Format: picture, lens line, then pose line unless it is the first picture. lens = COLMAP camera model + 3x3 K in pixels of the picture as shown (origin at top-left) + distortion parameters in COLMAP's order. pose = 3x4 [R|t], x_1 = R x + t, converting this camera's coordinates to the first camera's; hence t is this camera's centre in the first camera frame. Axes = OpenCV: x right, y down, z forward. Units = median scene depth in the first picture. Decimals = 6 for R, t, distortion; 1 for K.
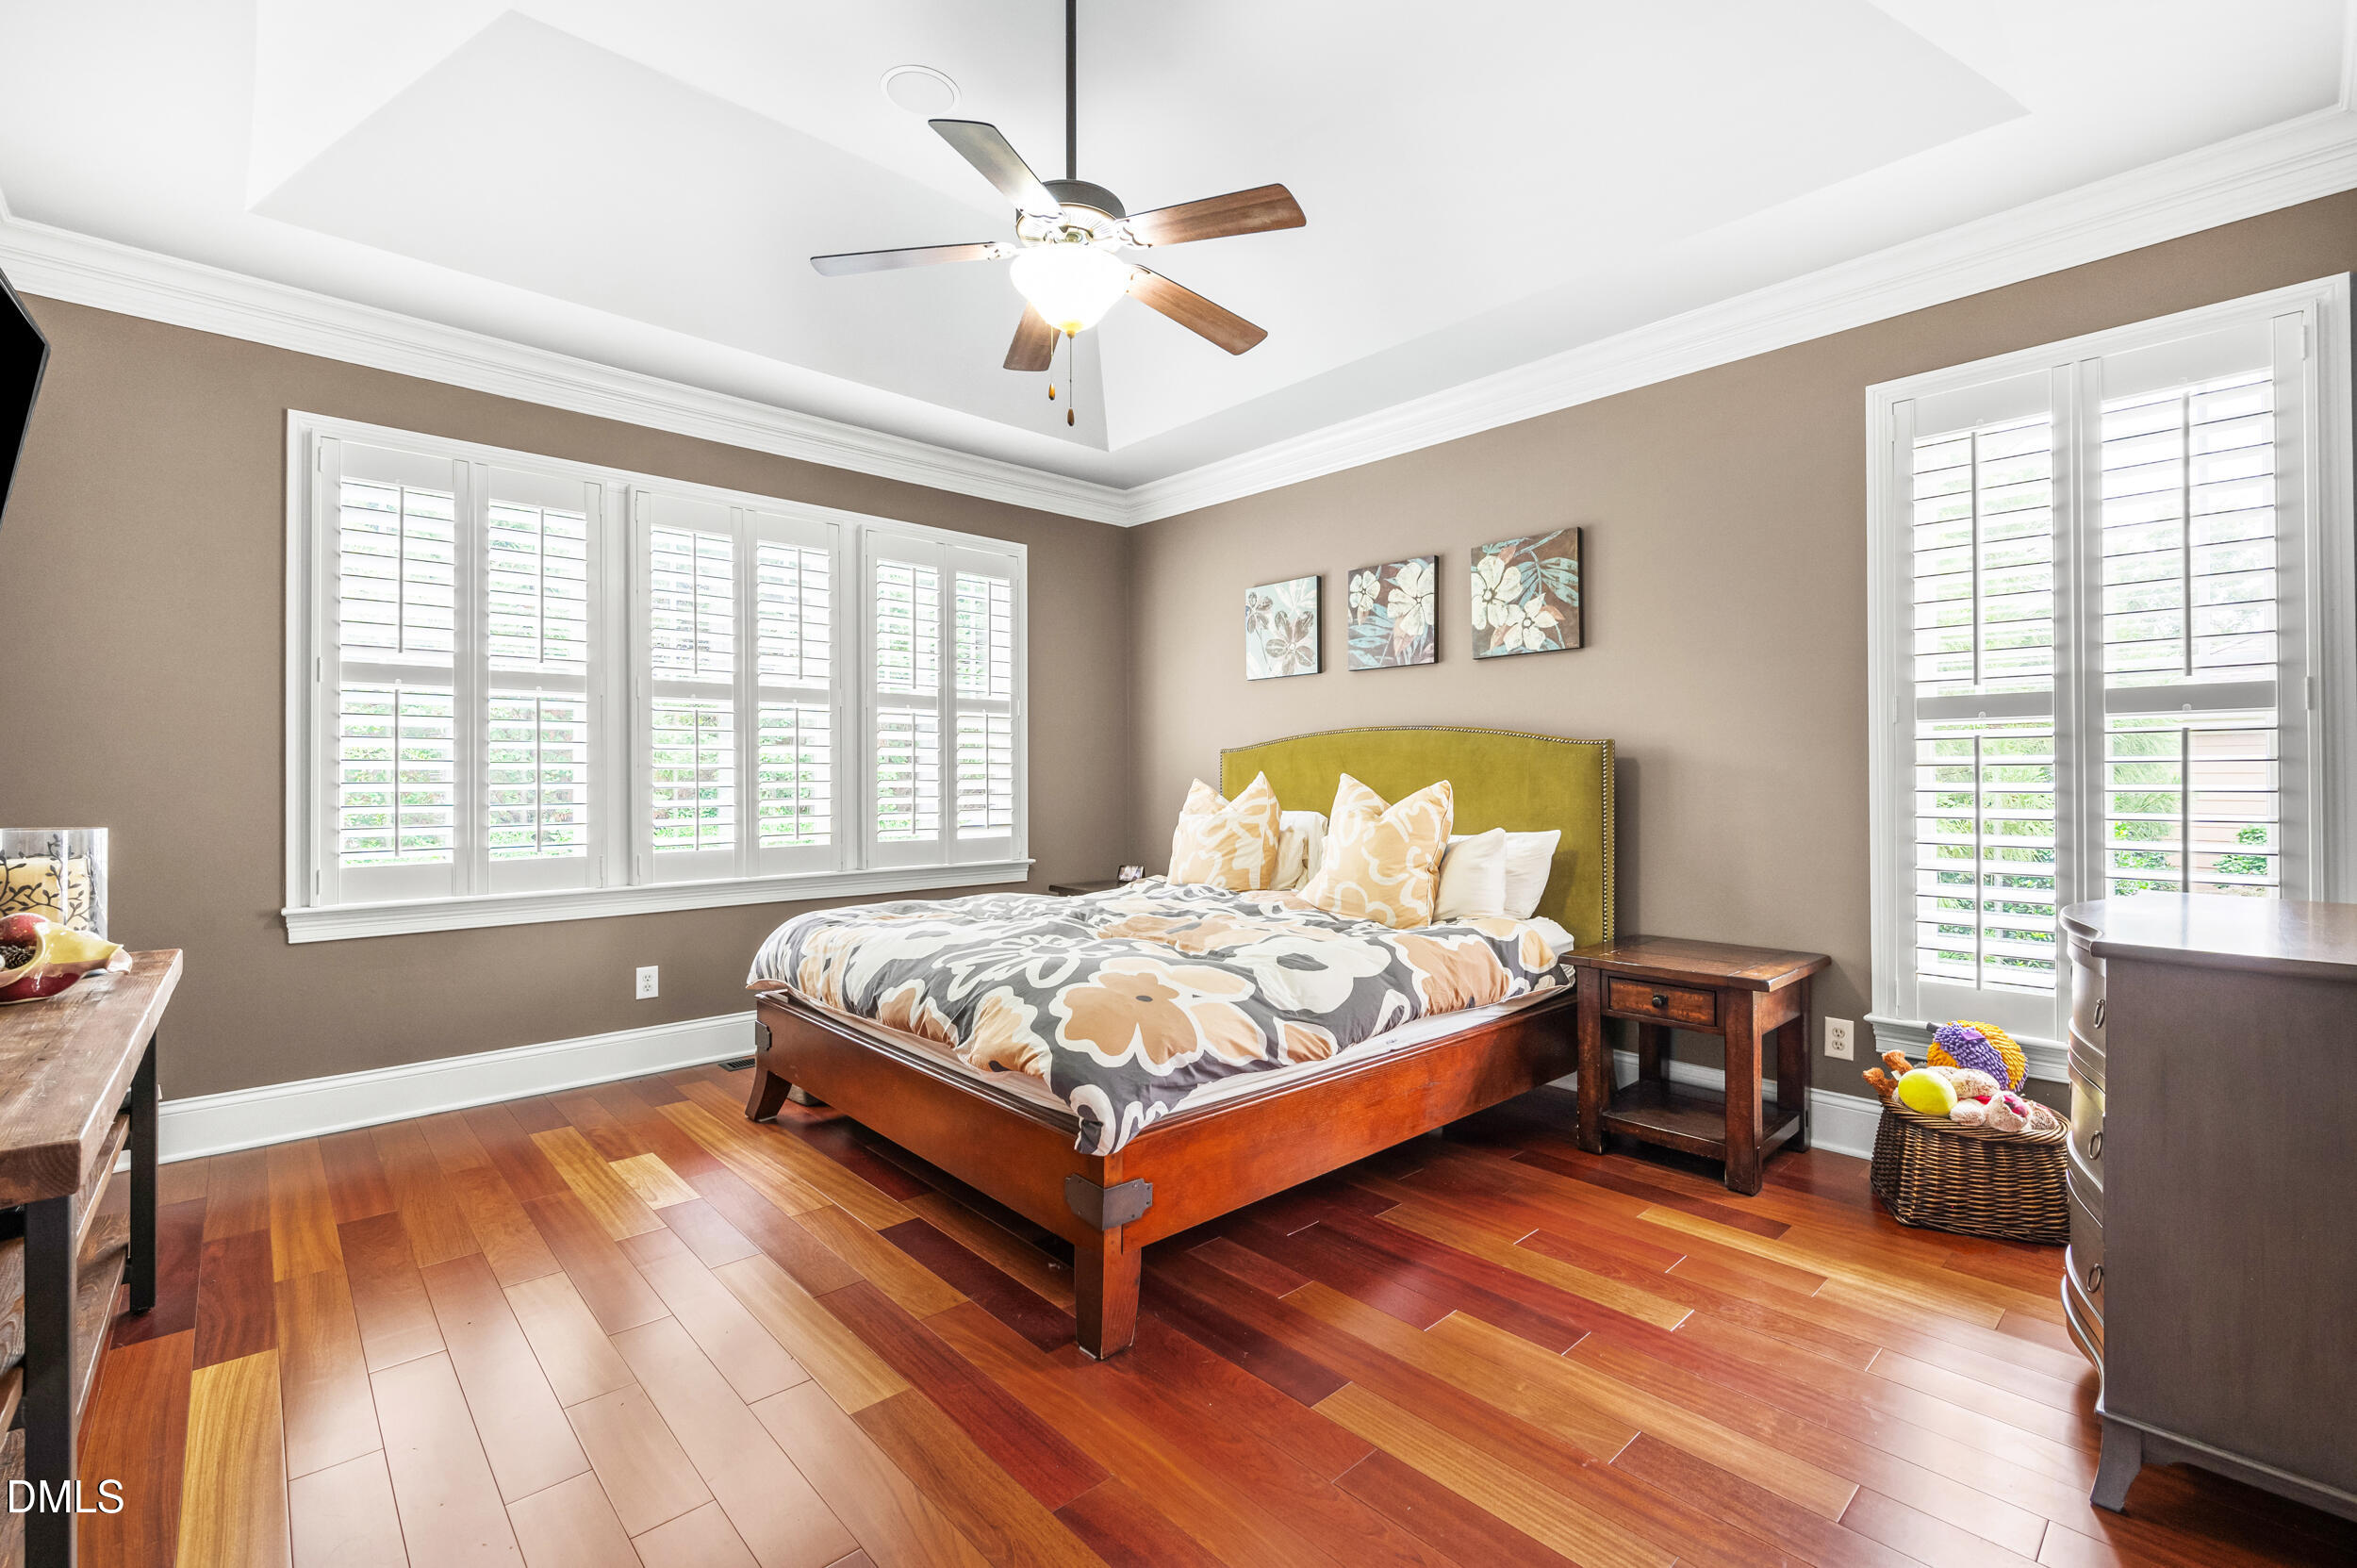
lens RADIAL K [[1024.0, 0, 1181.8], [0, 1024.0, 778.4], [0, 0, 1]] dist [-0.004514, -0.000294]
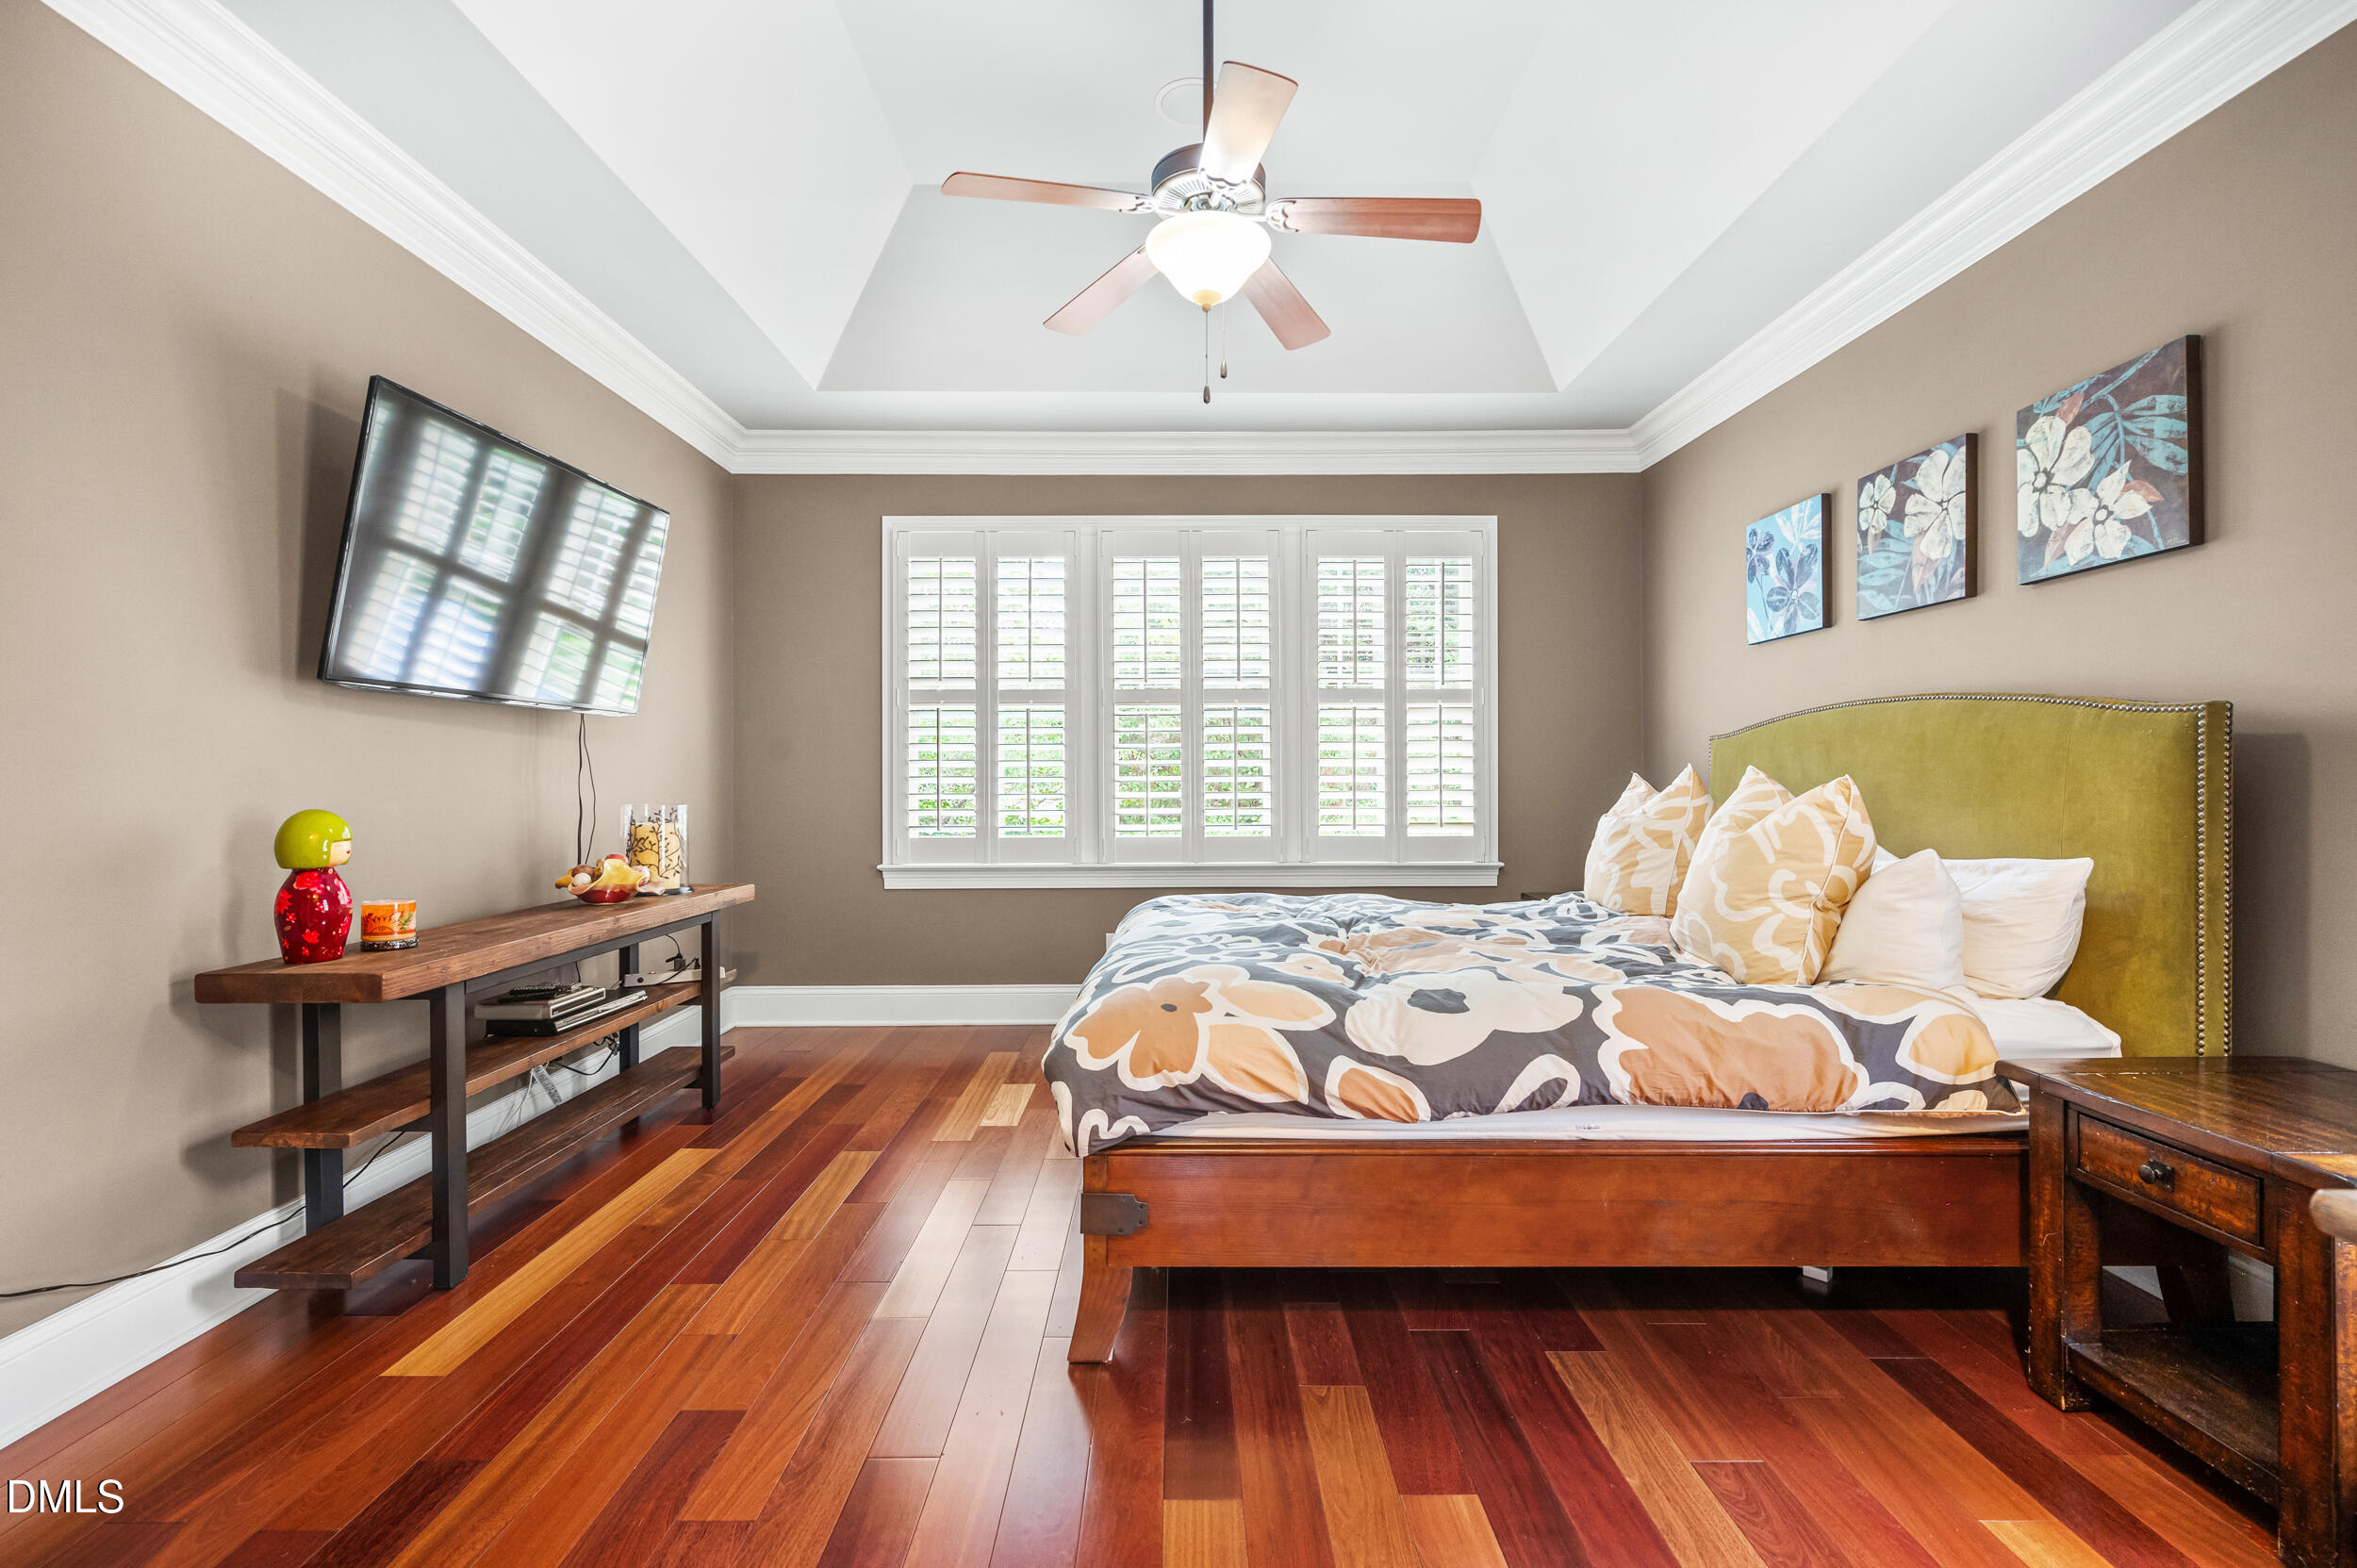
lens RADIAL K [[1032.2, 0, 1176.2], [0, 1032.2, 781.6], [0, 0, 1]] dist [-0.002437, -0.001073]
pose [[0.735883, 0.003994, -0.677096, 0.361766], [0.001475, 0.999971, 0.007501, 0.000606], [0.677107, -0.006519, 0.735856, 0.185617]]
